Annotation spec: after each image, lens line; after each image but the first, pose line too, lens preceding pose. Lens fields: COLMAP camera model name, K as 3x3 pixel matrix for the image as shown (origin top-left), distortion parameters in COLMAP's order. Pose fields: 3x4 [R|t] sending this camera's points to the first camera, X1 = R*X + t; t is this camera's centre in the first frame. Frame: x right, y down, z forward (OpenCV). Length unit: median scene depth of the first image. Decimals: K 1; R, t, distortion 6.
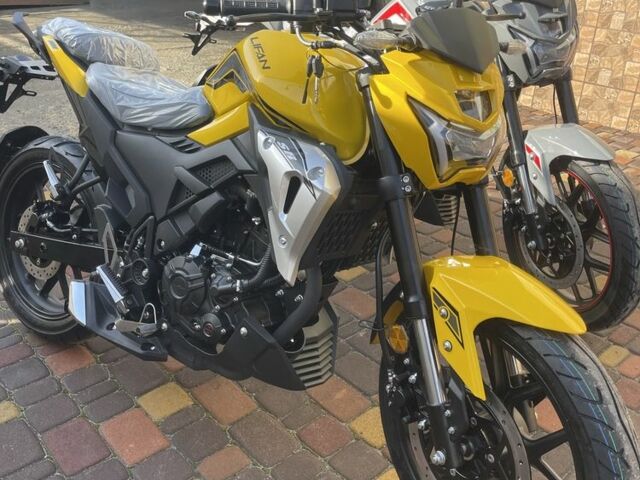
lens RADIAL K [[684.2, 0, 310.9], [0, 684.2, 233.1], [0, 0, 1]] dist [0.021756, 0.009238]
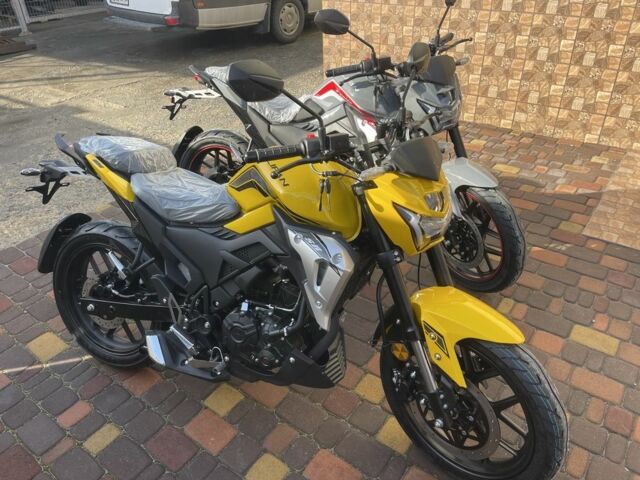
lens RADIAL K [[518.6, 0, 320.4], [0, 518.6, 232.2], [0, 0, 1]] dist [0.025918, -0.004851]
pose [[0.974177, -0.159532, 0.159774, -0.164952], [0.142726, 0.983437, 0.111716, -0.228861], [-0.174950, -0.086027, 0.980812, -0.074061]]
